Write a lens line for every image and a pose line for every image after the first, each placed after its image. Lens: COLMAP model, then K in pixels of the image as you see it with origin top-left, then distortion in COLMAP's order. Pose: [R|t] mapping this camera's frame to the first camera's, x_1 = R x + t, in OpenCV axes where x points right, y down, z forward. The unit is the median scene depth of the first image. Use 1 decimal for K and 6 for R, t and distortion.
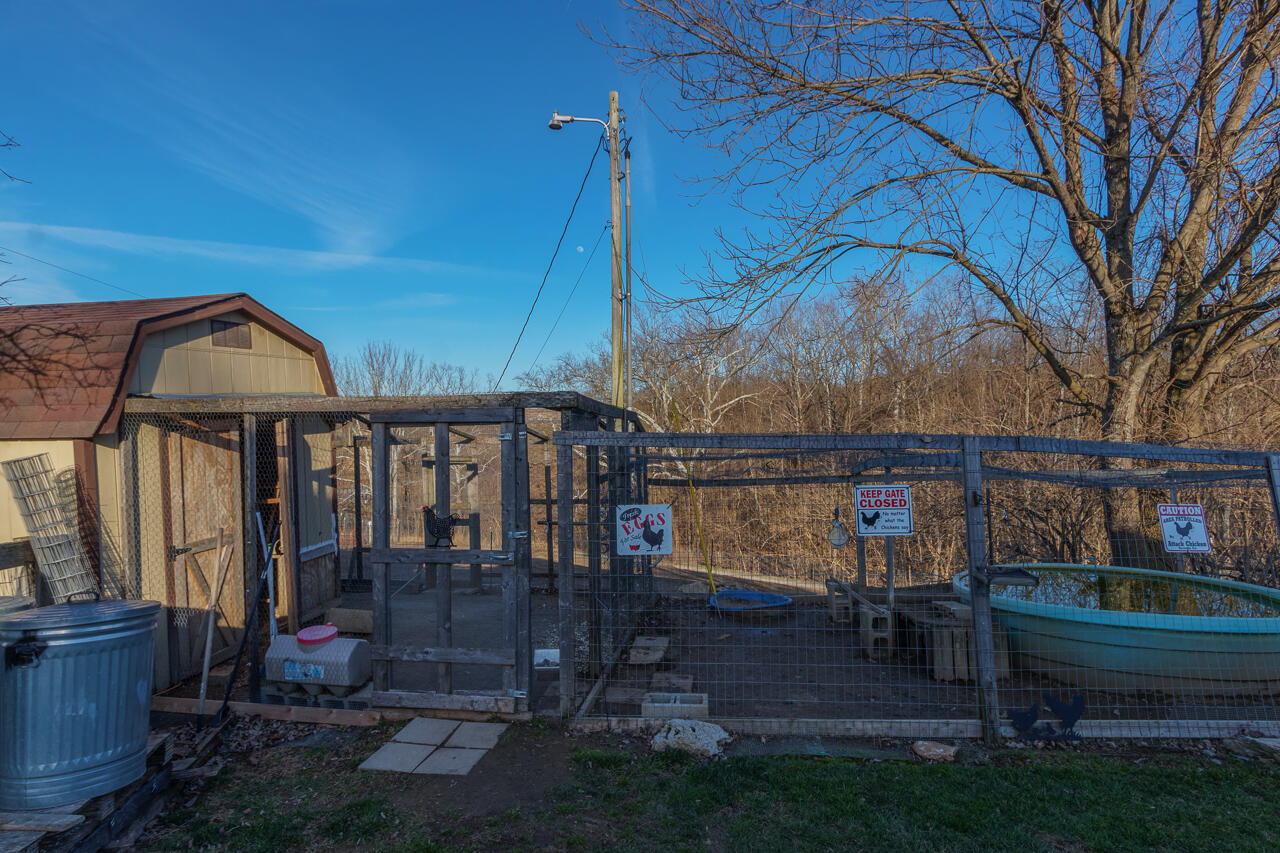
lens RADIAL K [[705.6, 0, 632.7], [0, 705.6, 431.3], [0, 0, 1]] dist [-0.001005, -0.000034]
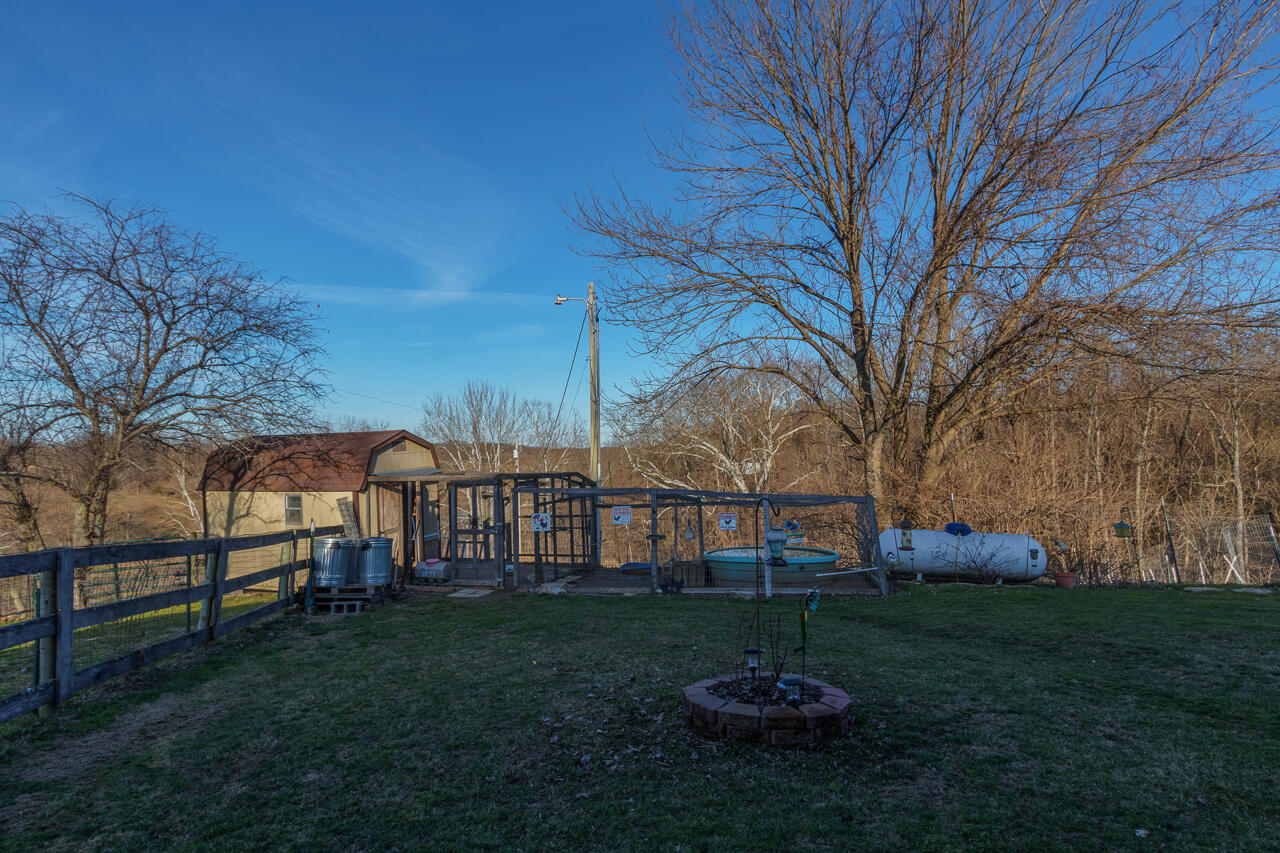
lens RADIAL K [[705.6, 0, 632.7], [0, 705.6, 431.3], [0, 0, 1]] dist [-0.001005, -0.000034]
pose [[0.991107, -0.016249, -0.132074, 0.483350], [0.011546, 0.999274, -0.036297, -0.076555], [0.132568, 0.034449, 0.990575, -1.134853]]
